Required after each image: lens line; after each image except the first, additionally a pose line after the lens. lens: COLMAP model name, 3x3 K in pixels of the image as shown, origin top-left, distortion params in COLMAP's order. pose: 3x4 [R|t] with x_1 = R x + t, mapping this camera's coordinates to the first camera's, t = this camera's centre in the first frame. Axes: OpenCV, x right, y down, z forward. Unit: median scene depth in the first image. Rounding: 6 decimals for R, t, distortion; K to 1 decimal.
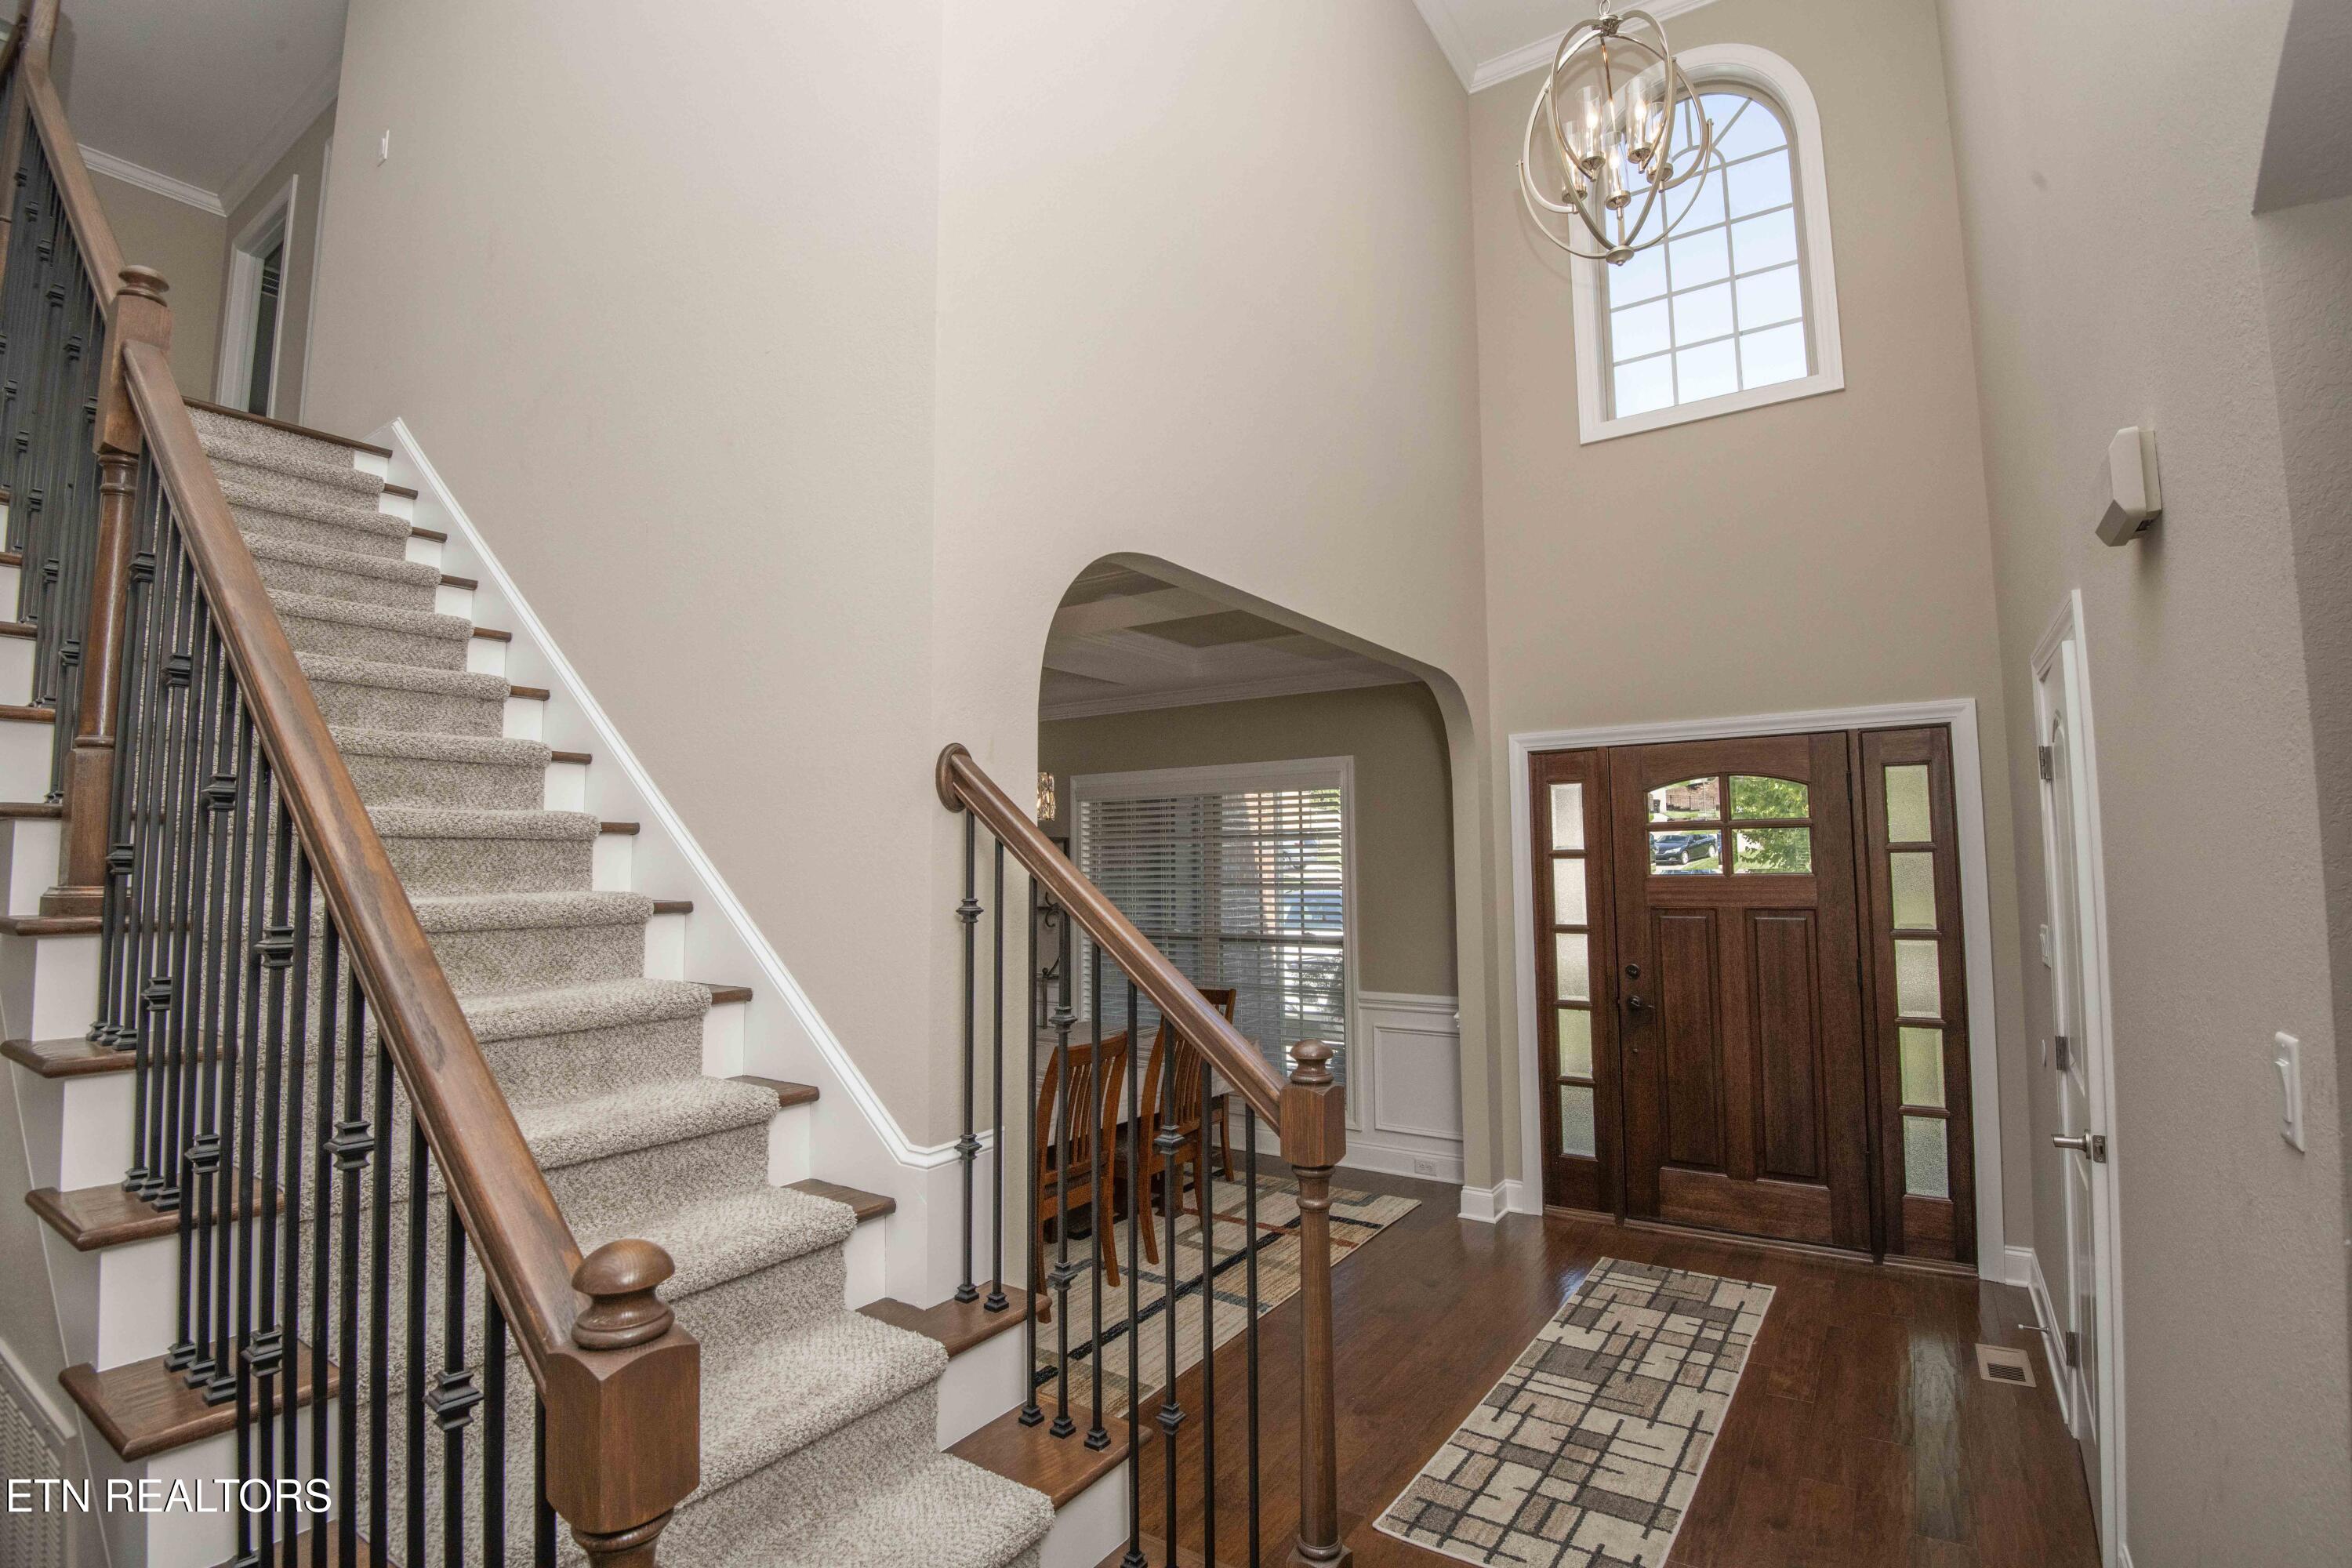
lens RADIAL K [[1085.0, 0, 1187.9], [0, 1085.0, 780.9], [0, 0, 1]] dist [-0.005632, -0.025161]
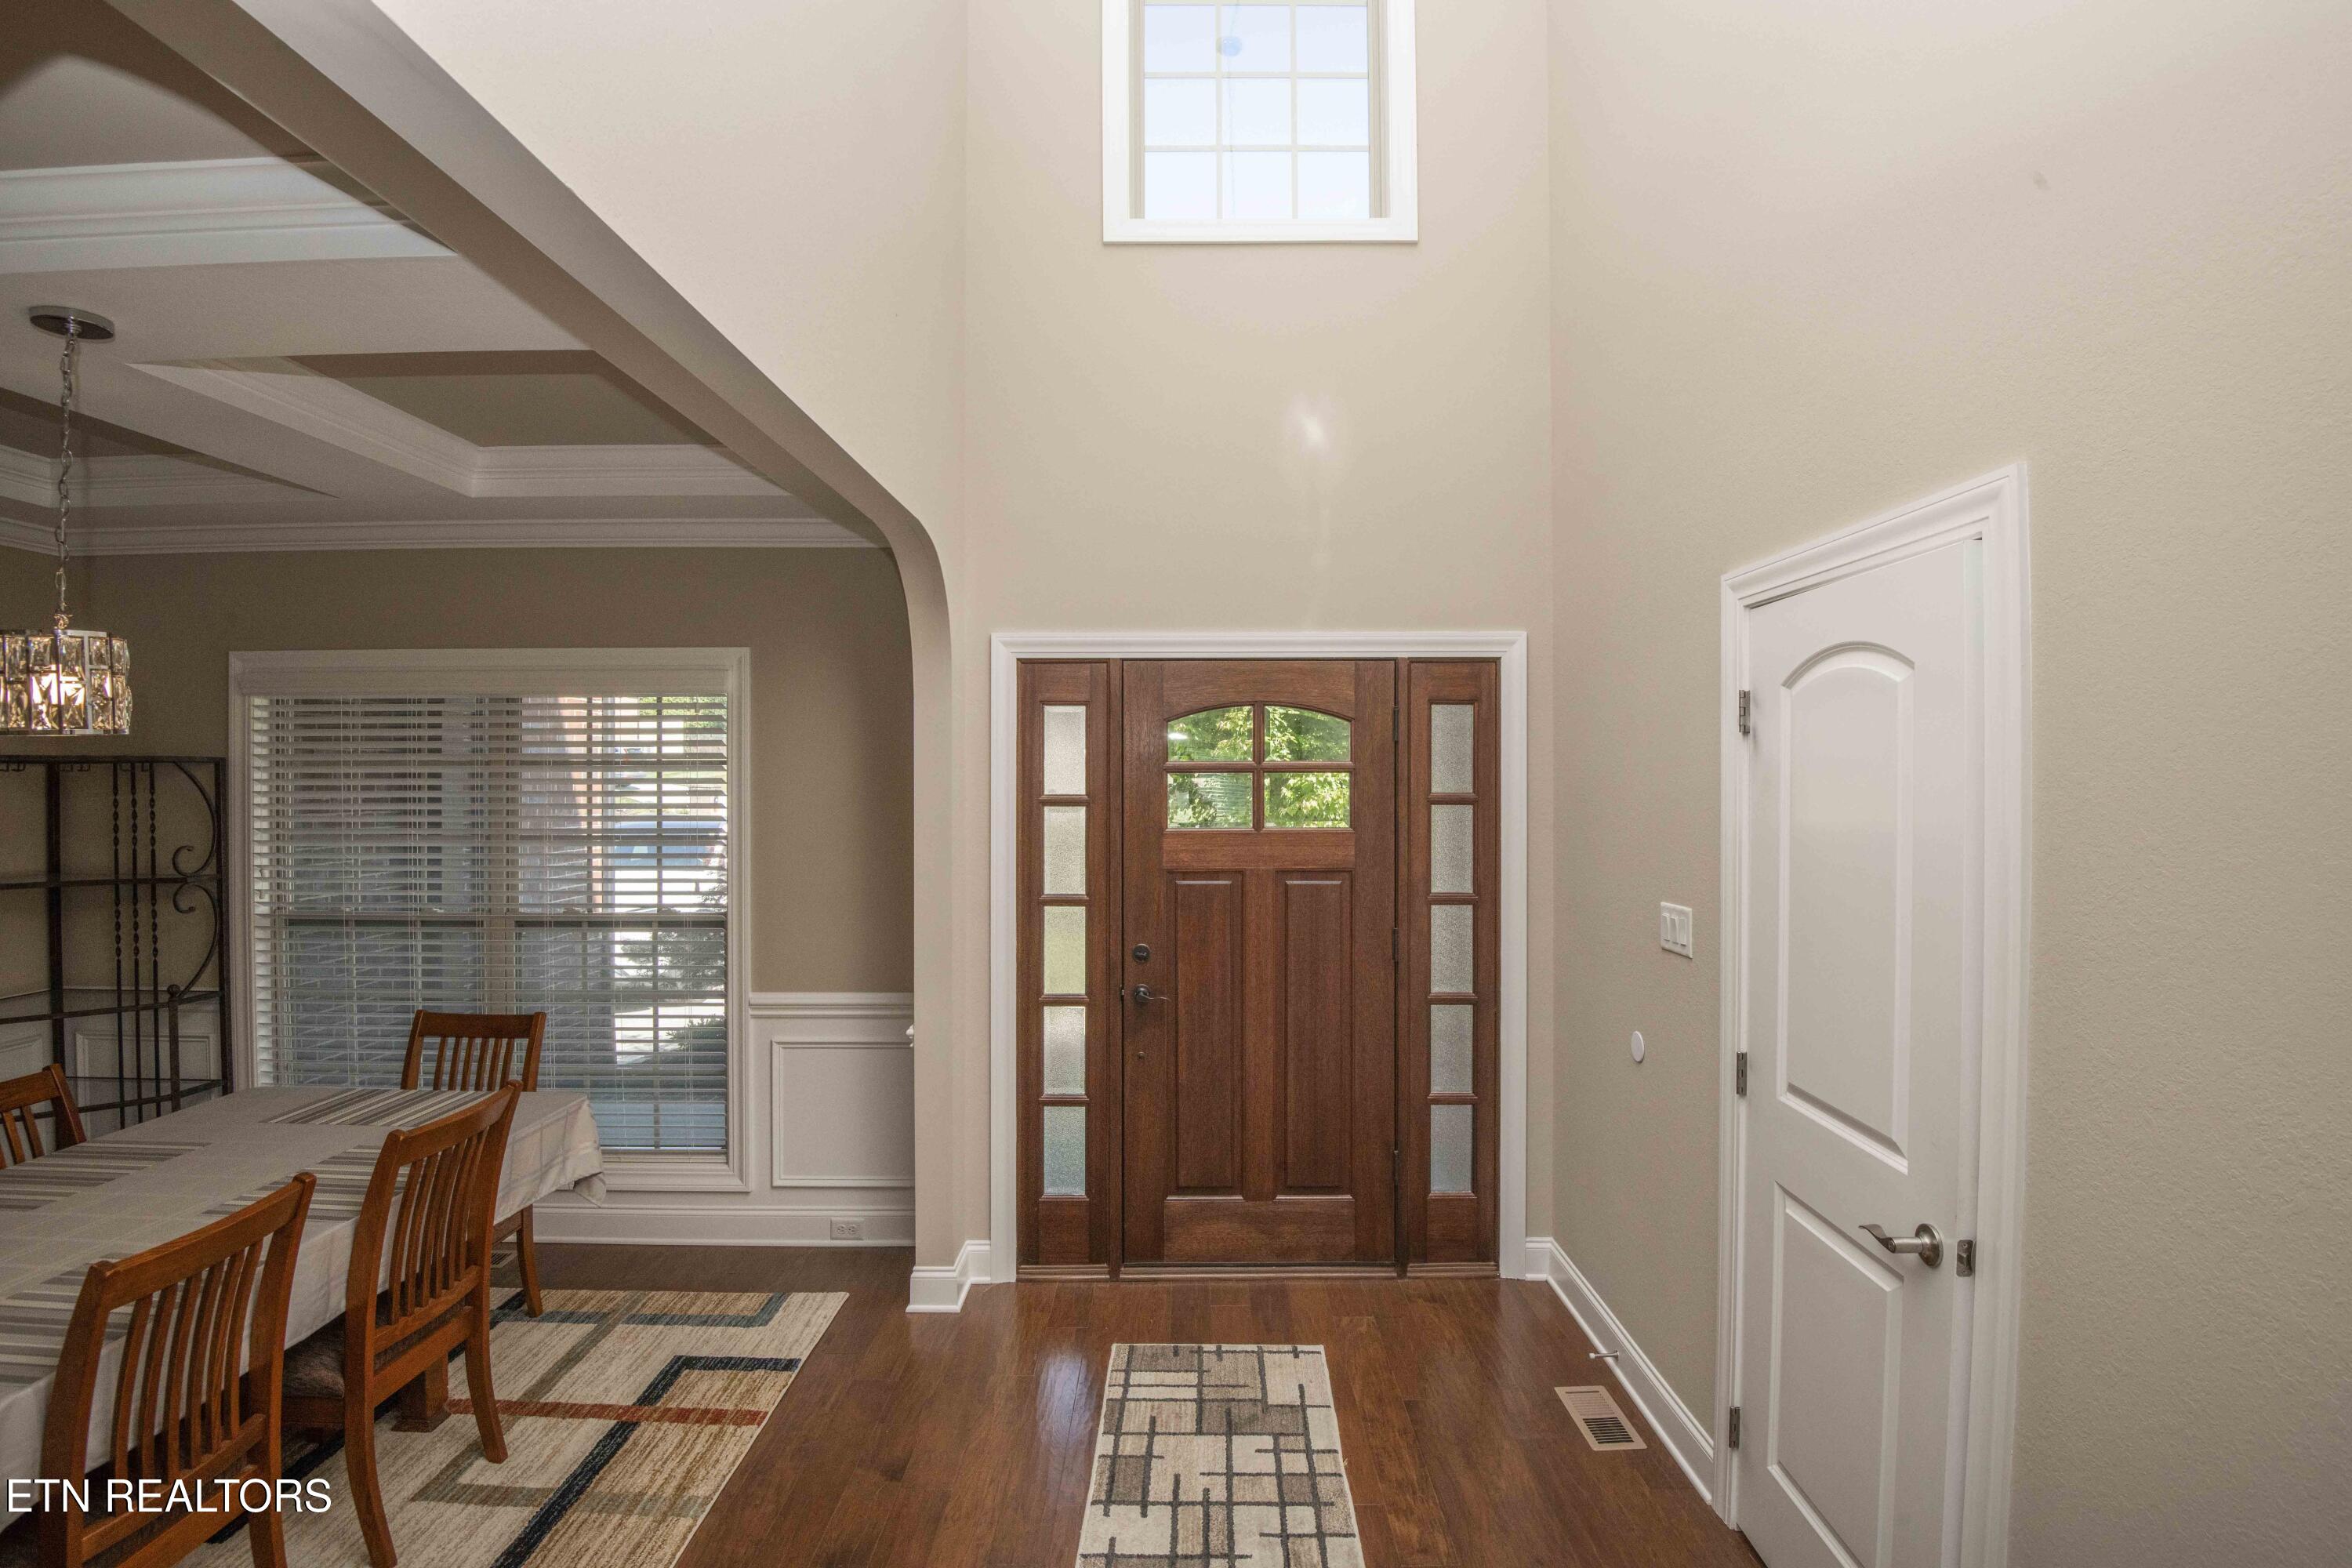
lens RADIAL K [[1085.0, 0, 1187.9], [0, 1085.0, 780.9], [0, 0, 1]] dist [-0.005632, -0.025161]
pose [[0.833253, 0.008749, 0.552823, 0.010177], [-0.051226, 0.996796, 0.061437, 0.004087], [-0.550514, -0.079512, 0.831031, 0.357339]]
